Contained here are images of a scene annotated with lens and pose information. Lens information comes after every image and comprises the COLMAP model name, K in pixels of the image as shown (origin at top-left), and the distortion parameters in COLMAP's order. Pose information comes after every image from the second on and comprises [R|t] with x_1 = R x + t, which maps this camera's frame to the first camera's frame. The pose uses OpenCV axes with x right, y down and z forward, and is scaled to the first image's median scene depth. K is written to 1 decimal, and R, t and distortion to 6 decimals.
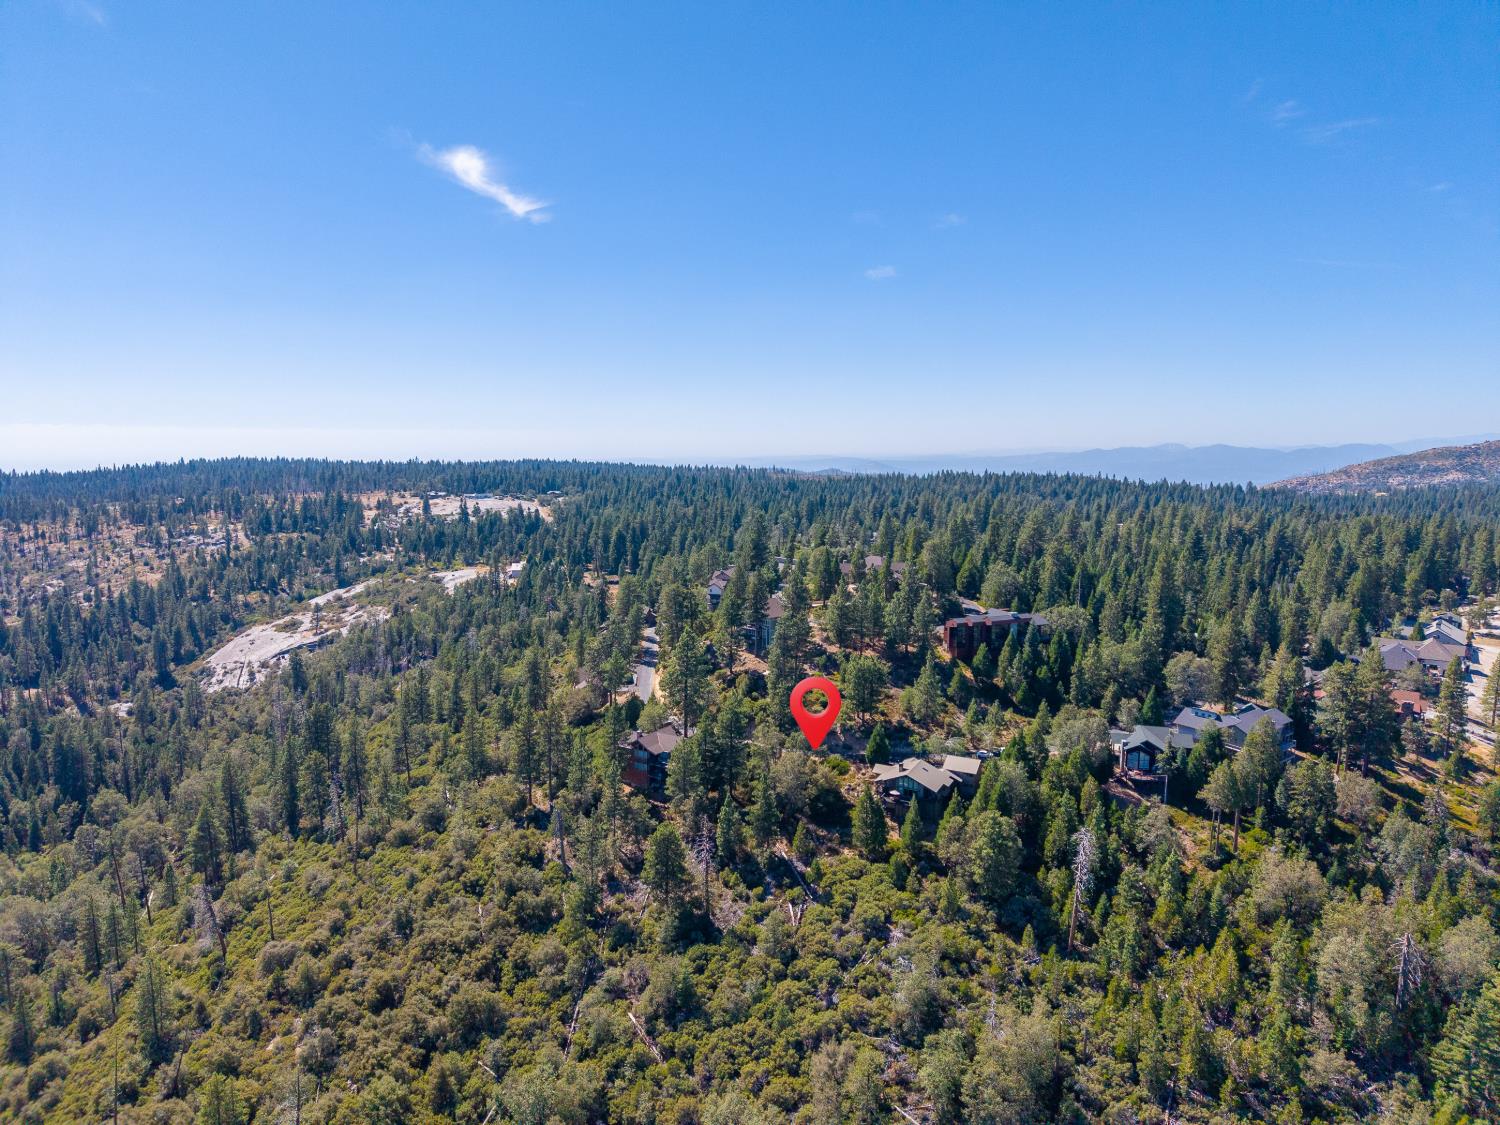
lens RADIAL K [[1004.5, 0, 758.4], [0, 1004.5, 560.3], [0, 0, 1]] dist [0.001083, 0.002917]
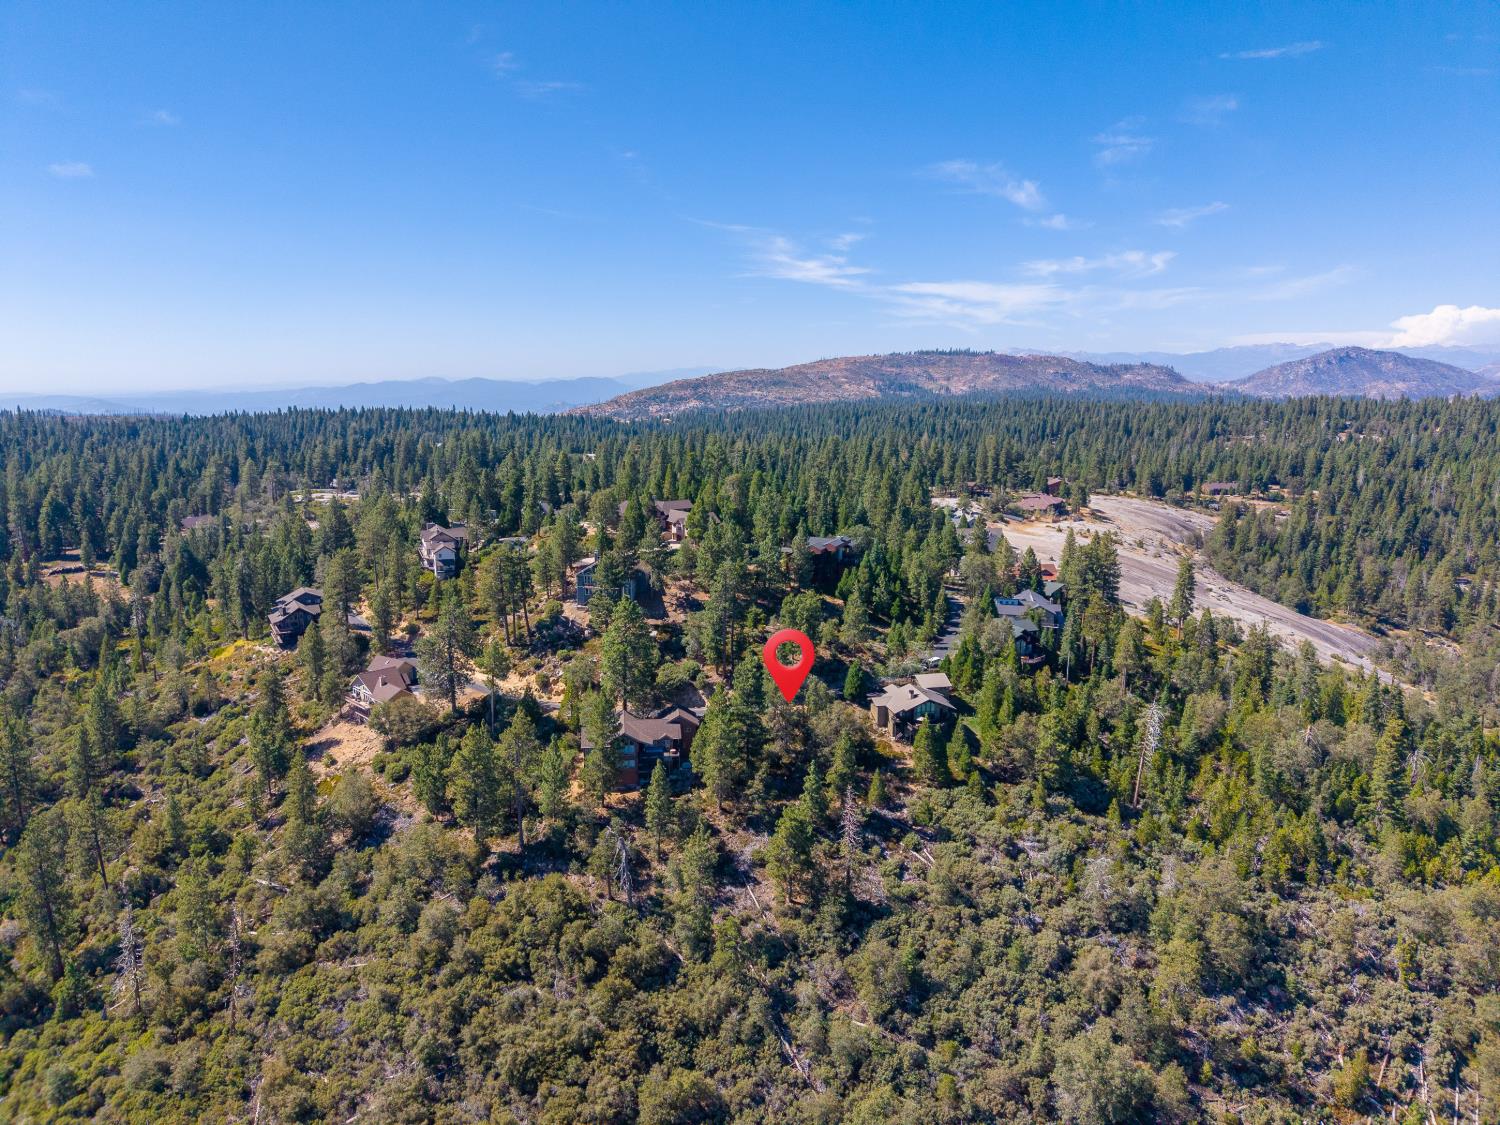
lens RADIAL K [[1004.5, 0, 758.4], [0, 1004.5, 560.3], [0, 0, 1]] dist [0.001083, 0.002917]
pose [[0.767407, -0.120105, 0.629811, -0.612553], [0.080020, 0.992559, 0.091778, -0.031678], [-0.636148, -0.020033, 0.771307, 0.338636]]
